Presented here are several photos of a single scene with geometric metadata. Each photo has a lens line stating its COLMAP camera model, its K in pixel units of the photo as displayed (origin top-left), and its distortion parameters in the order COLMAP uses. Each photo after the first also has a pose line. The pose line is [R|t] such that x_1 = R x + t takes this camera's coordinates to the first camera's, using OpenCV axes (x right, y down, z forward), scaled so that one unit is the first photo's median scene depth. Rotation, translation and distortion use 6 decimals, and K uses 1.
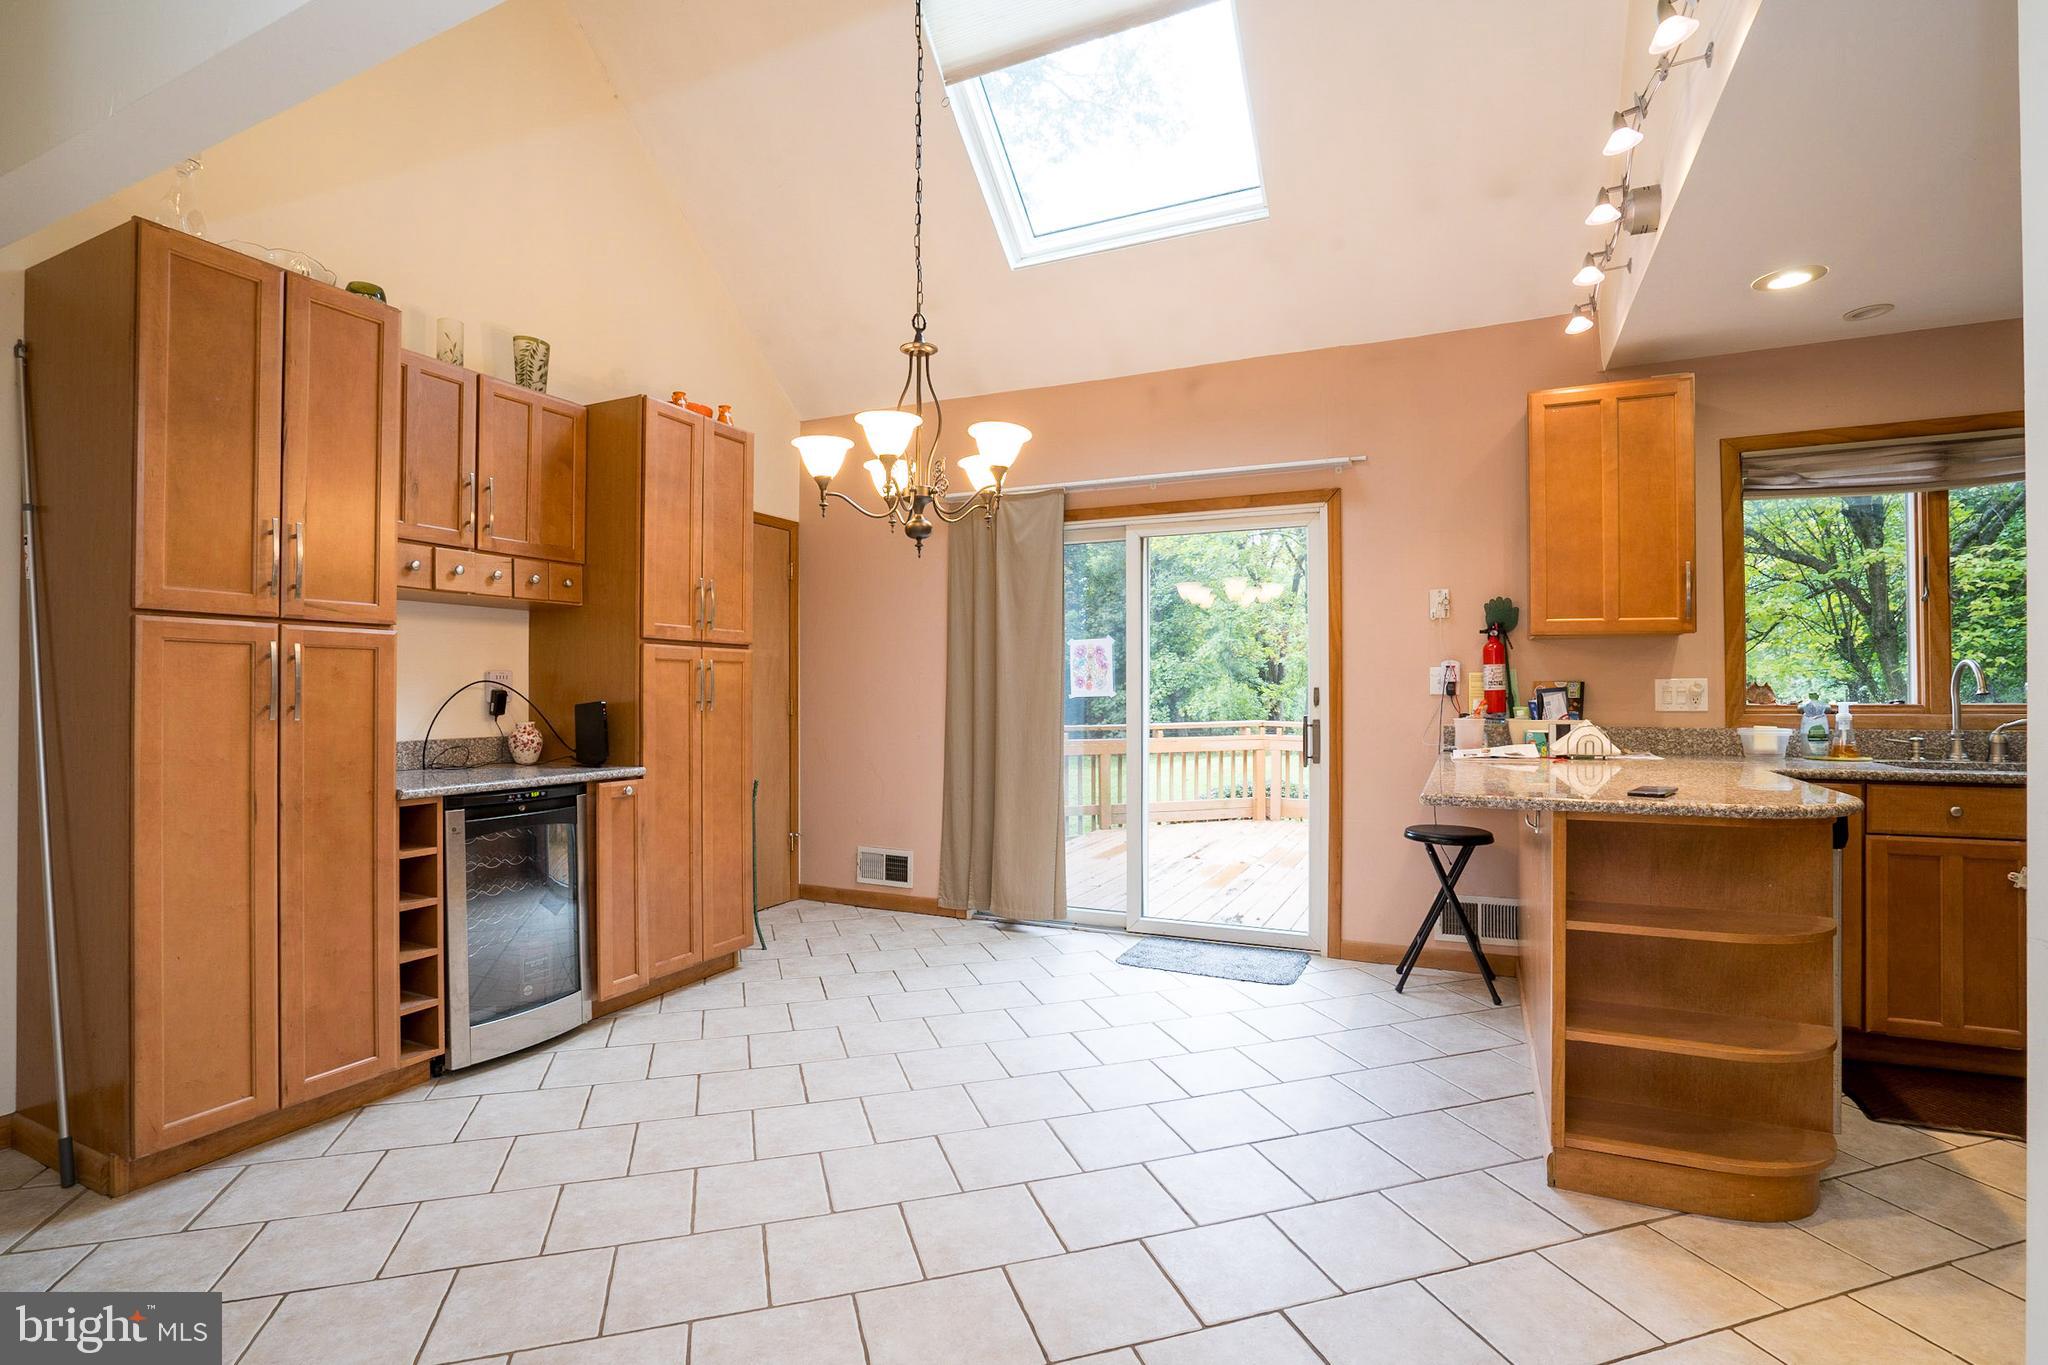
lens RADIAL K [[949.3, 0, 1020.5], [0, 949.3, 683.6], [0, 0, 1]] dist [-0.058773, 0.021357]
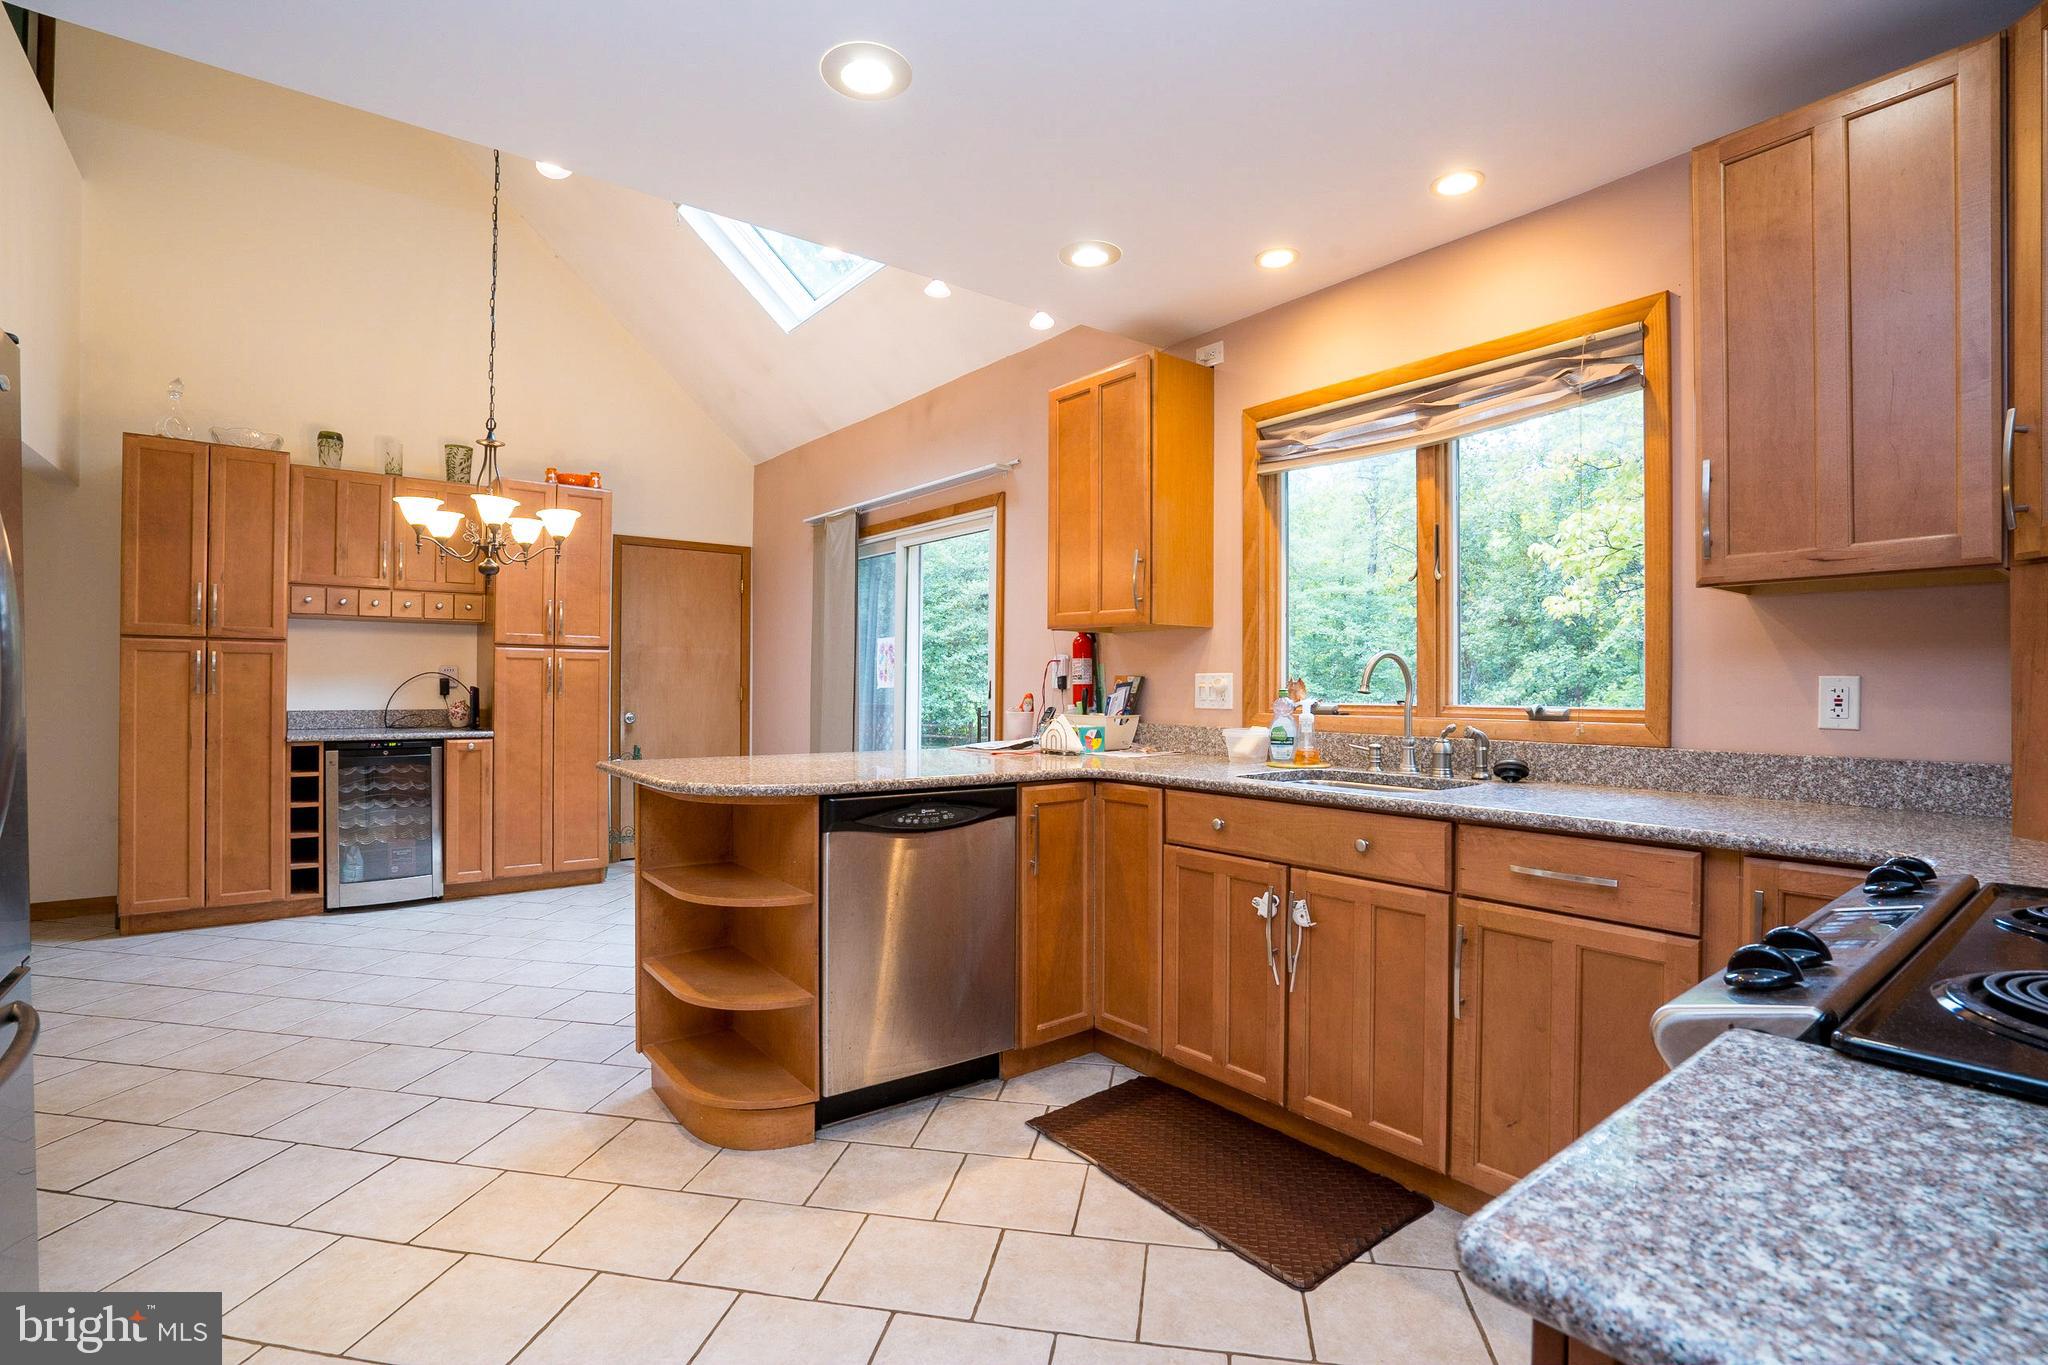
lens RADIAL K [[949.3, 0, 1020.5], [0, 949.3, 683.6], [0, 0, 1]] dist [-0.058773, 0.021357]
pose [[0.892335, 0.008149, -0.451301, 0.999642], [-0.005823, 0.999962, 0.006541, -0.000452], [0.451337, -0.003209, 0.892348, 0.075461]]
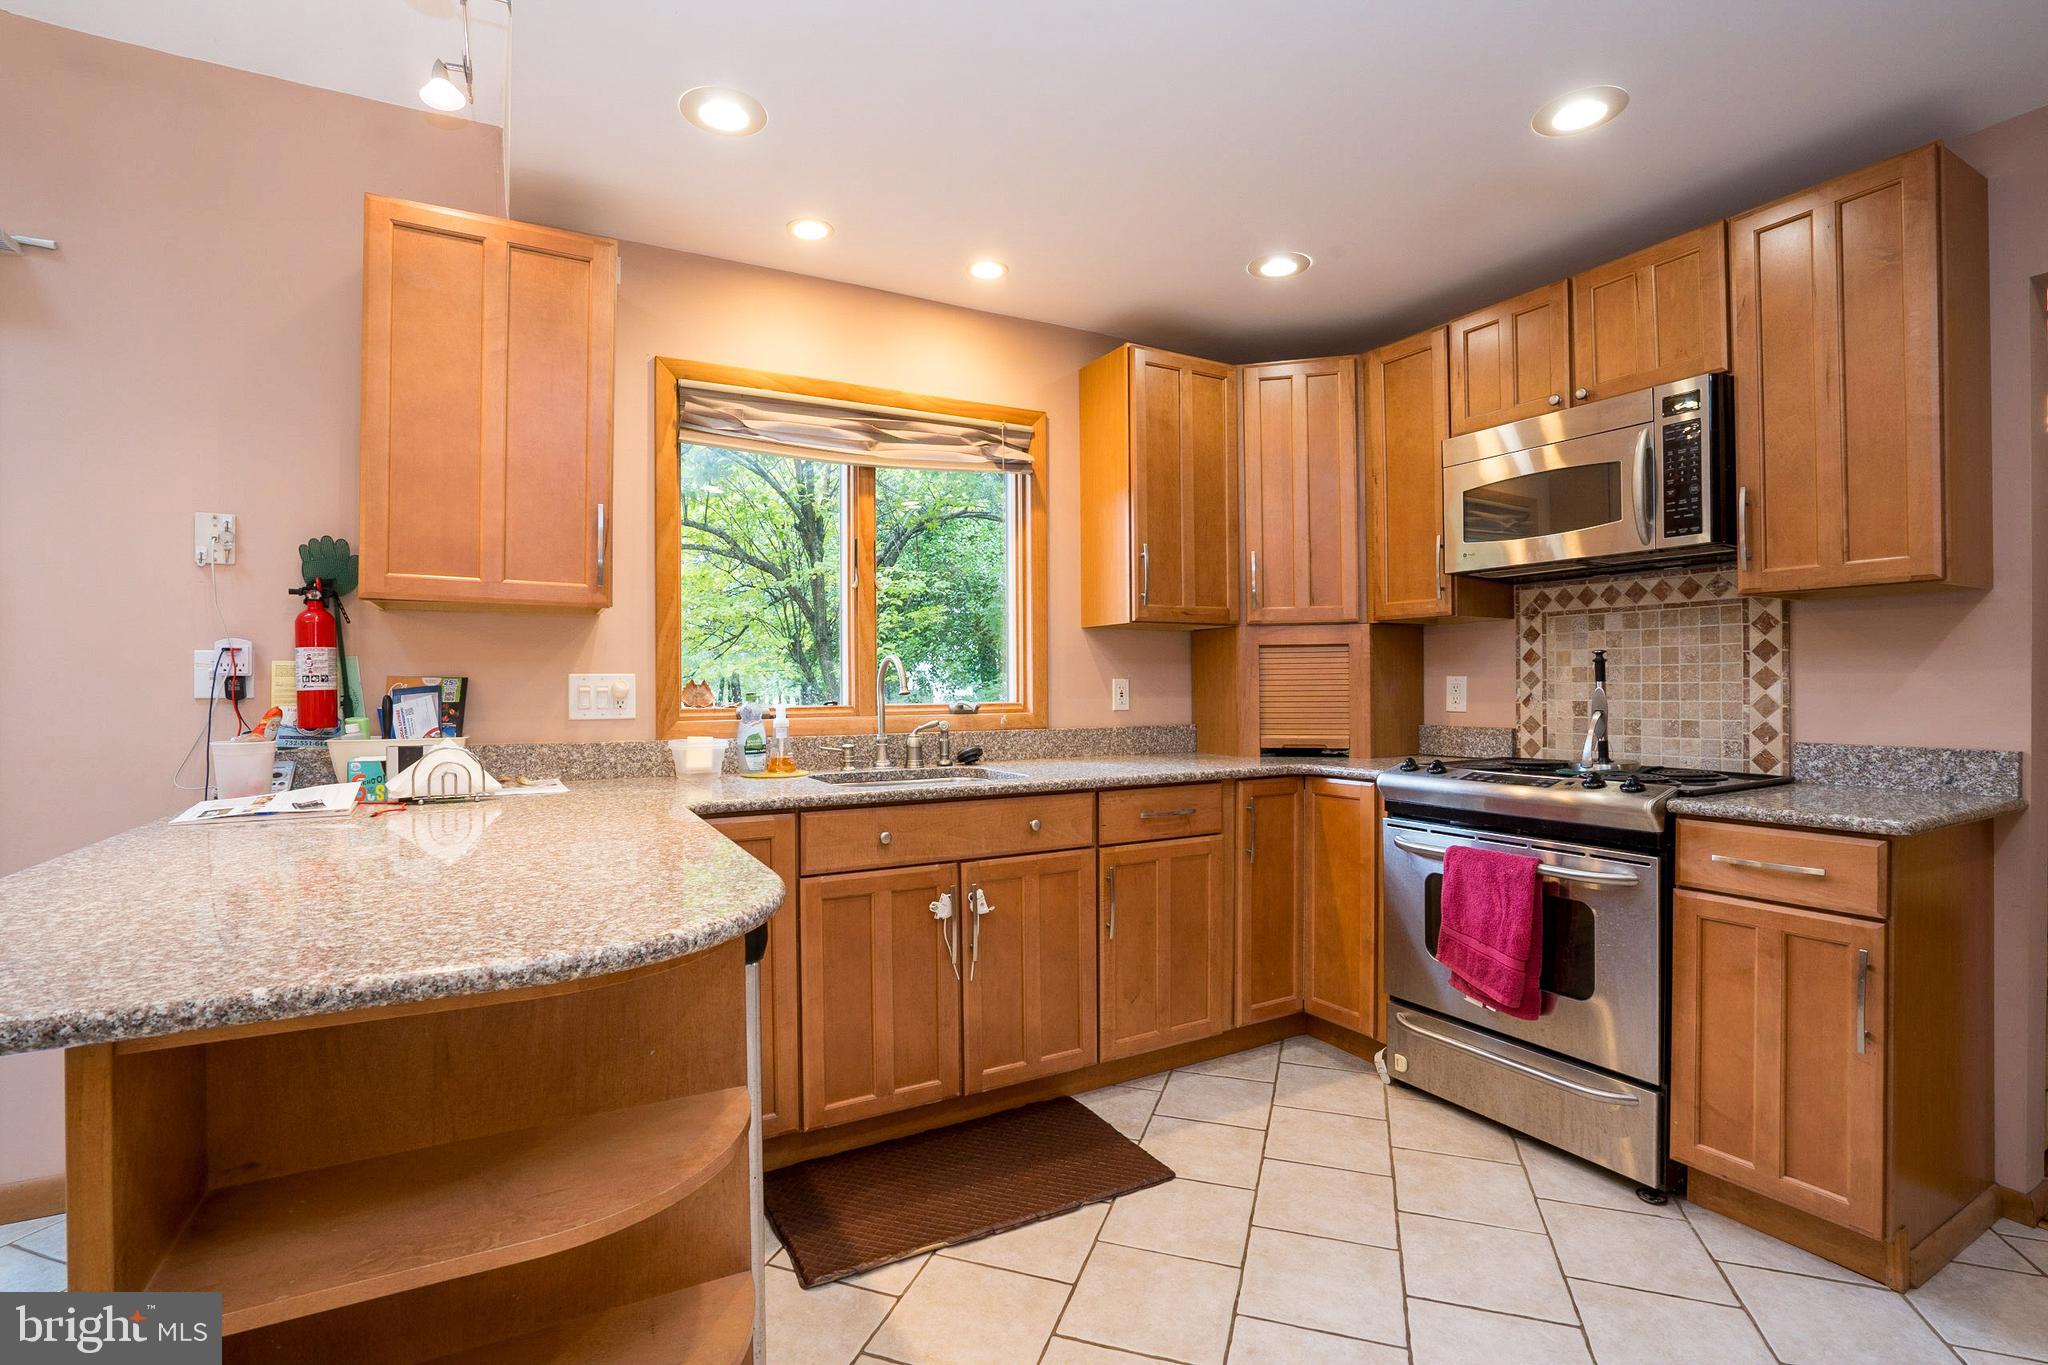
lens RADIAL K [[949.3, 0, 1020.5], [0, 949.3, 683.6], [0, 0, 1]] dist [-0.058773, 0.021357]
pose [[0.573163, 0.003525, 0.819433, 0.313973], [-0.003392, 0.999992, -0.001929, 0.002496], [-0.819434, -0.001674, 0.573171, 0.326896]]
